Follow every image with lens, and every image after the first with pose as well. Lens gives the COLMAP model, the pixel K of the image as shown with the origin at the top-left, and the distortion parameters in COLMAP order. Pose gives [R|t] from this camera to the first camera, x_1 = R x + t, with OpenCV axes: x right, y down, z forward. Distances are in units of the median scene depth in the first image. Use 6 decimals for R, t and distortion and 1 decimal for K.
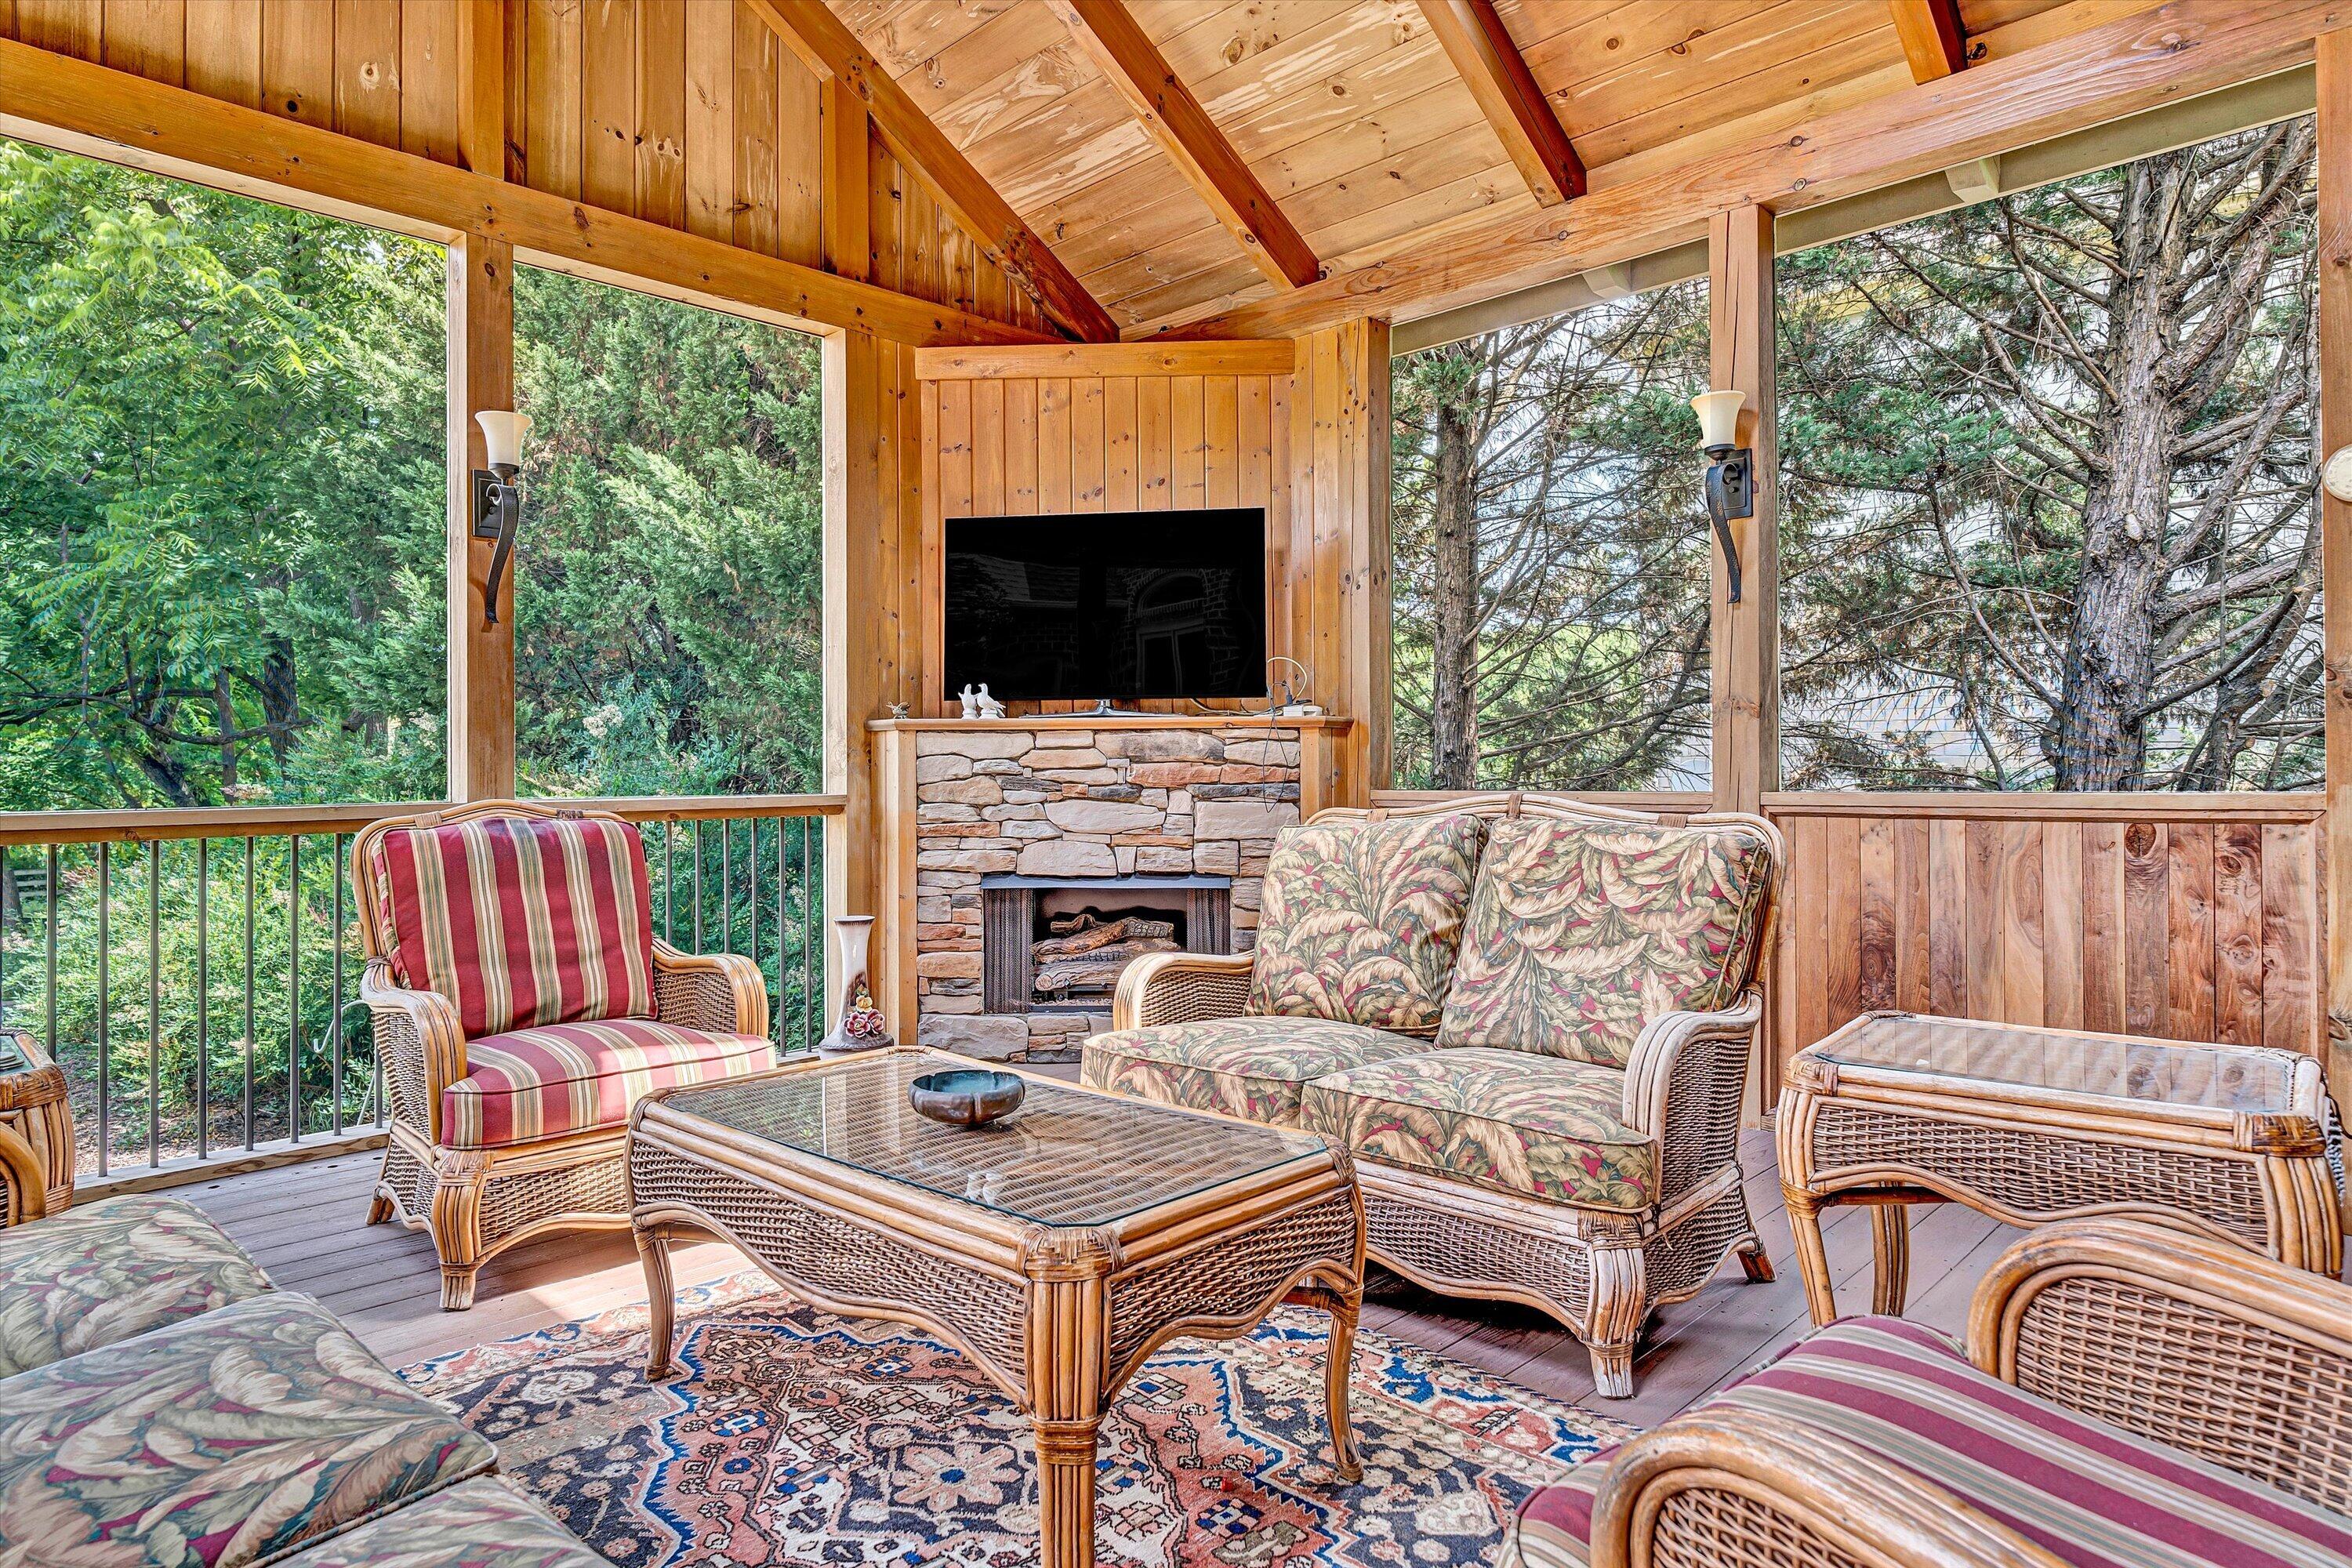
lens RADIAL K [[1388.8, 0, 1198.3], [0, 1388.8, 754.9], [0, 0, 1]] dist [0.002484, 0.000471]
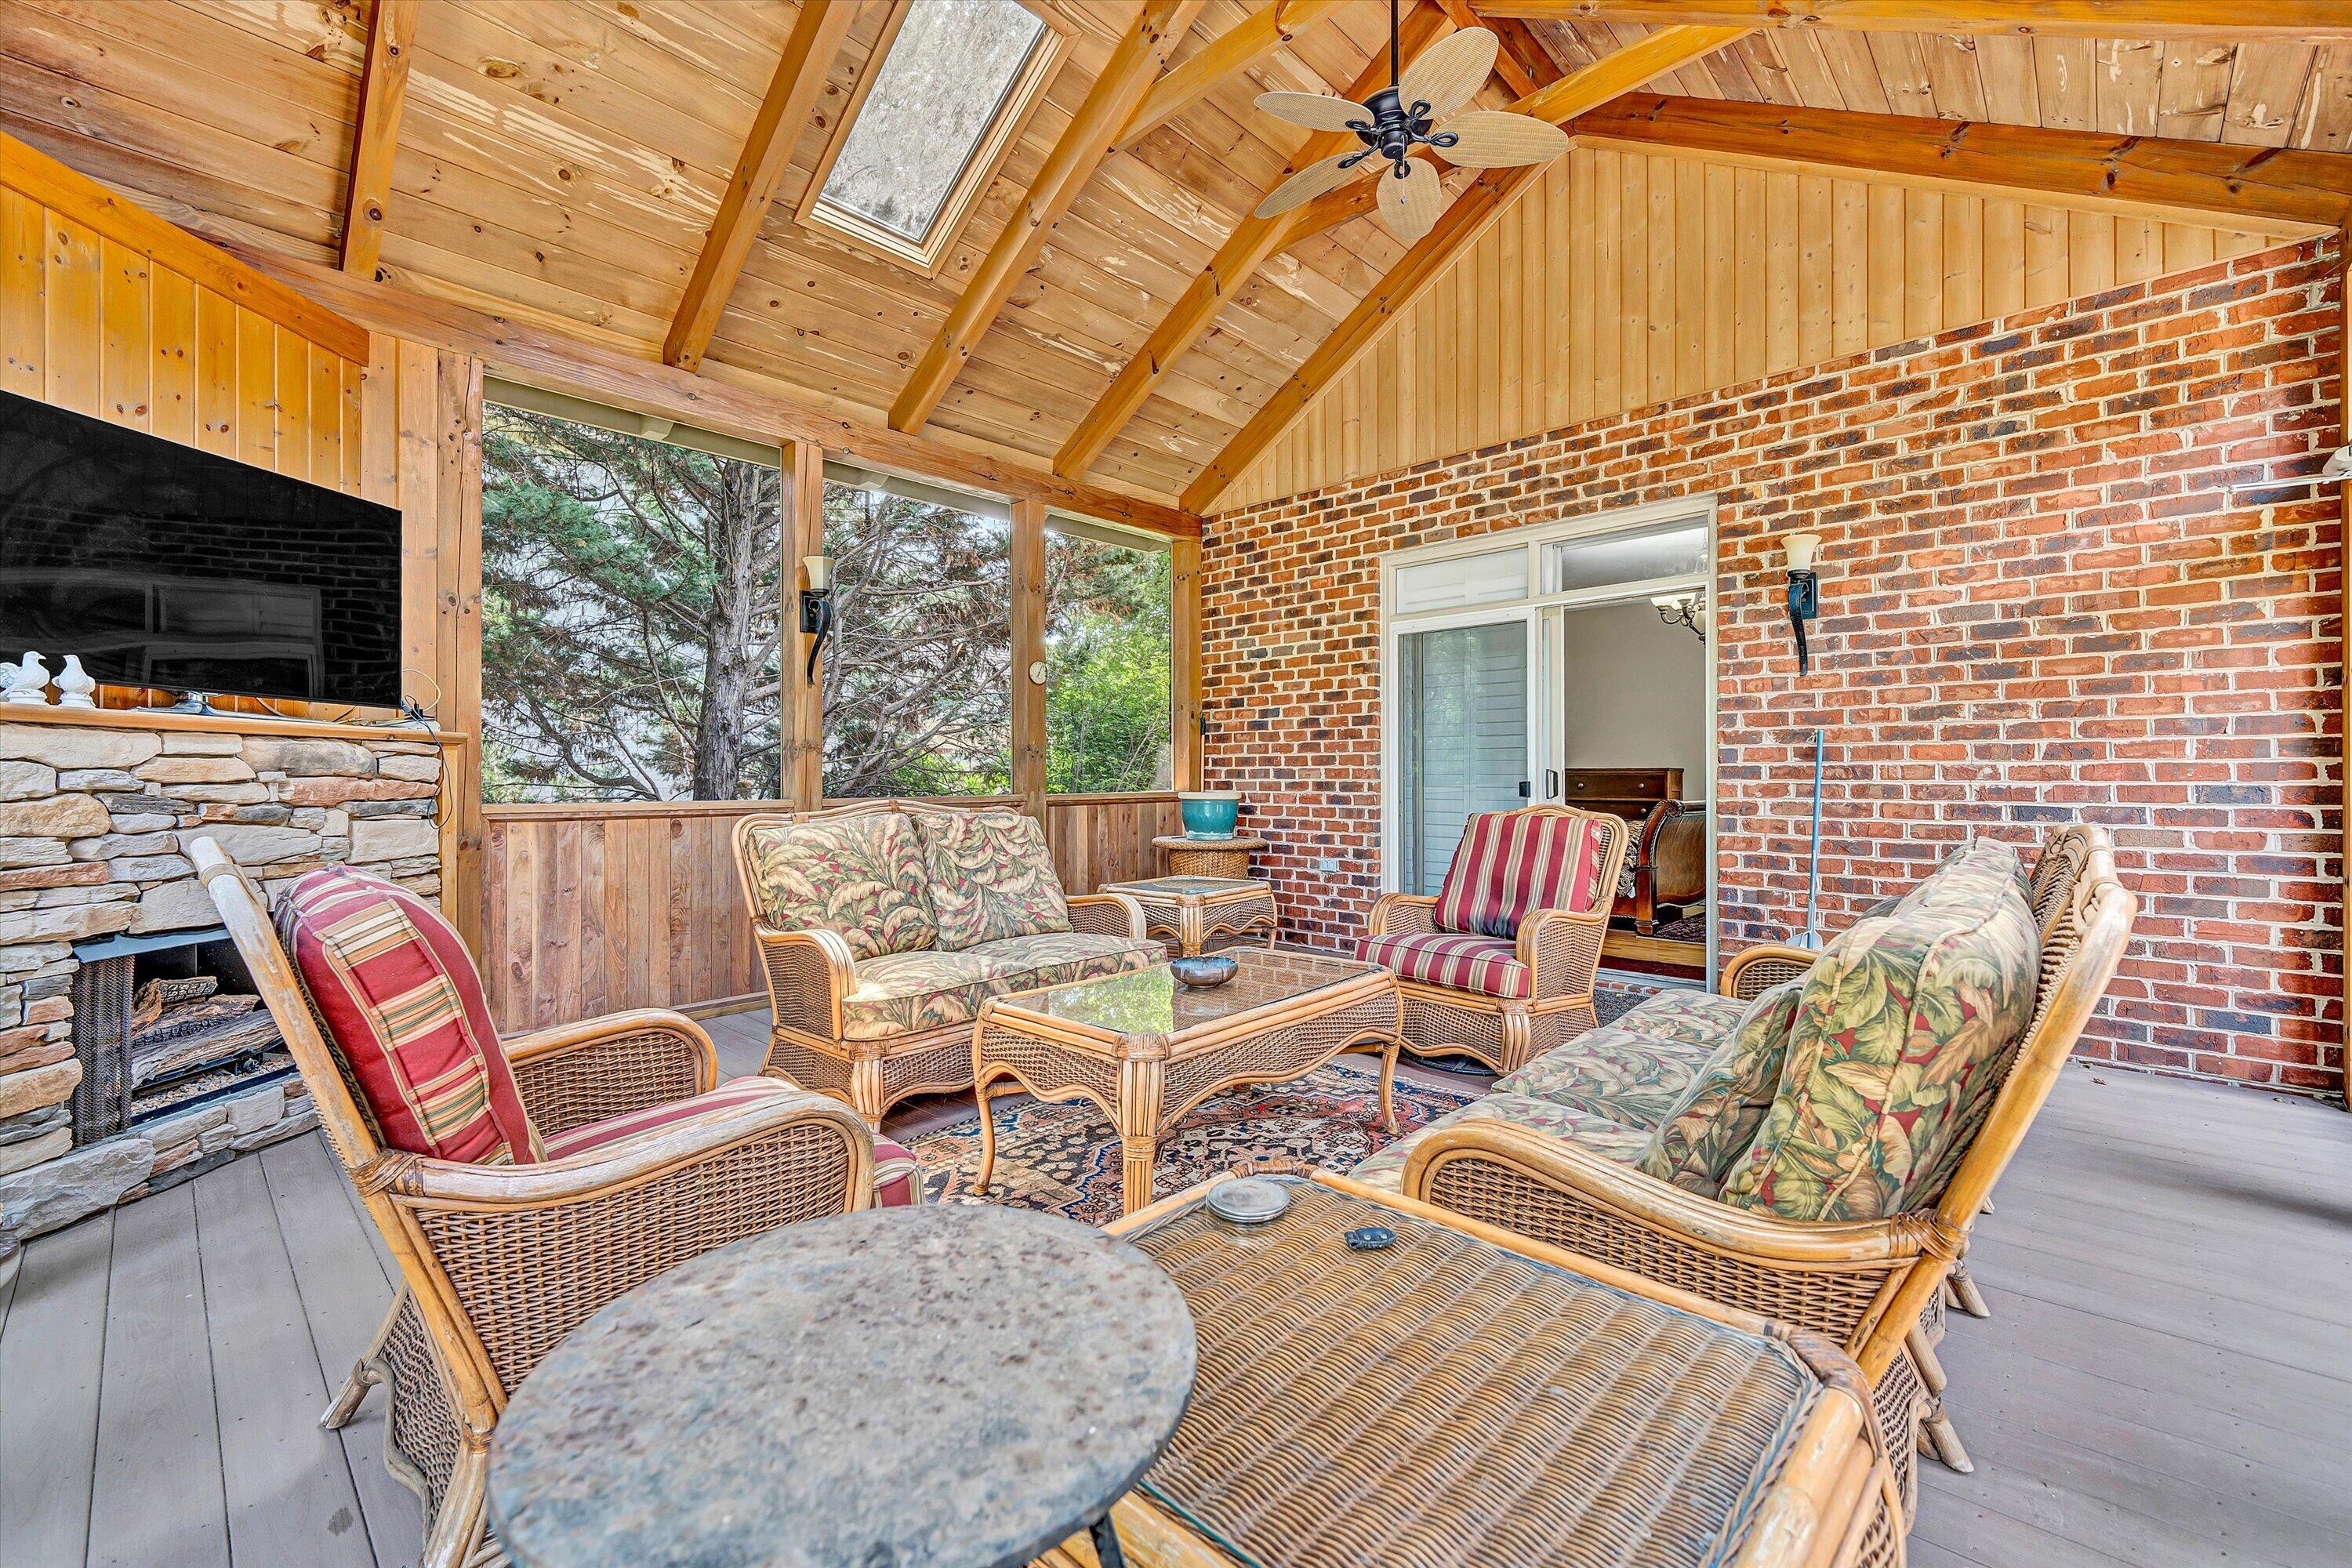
lens RADIAL K [[944.6, 0, 1176.0], [0, 944.6, 784.0], [0, 0, 1]] dist [-0.000243, 0.000261]
pose [[-0.007313, 0.003047, 0.999969, -0.889760], [-0.008065, 0.999963, -0.003105, 0.010911], [-0.999941, -0.008088, -0.007288, 0.692151]]
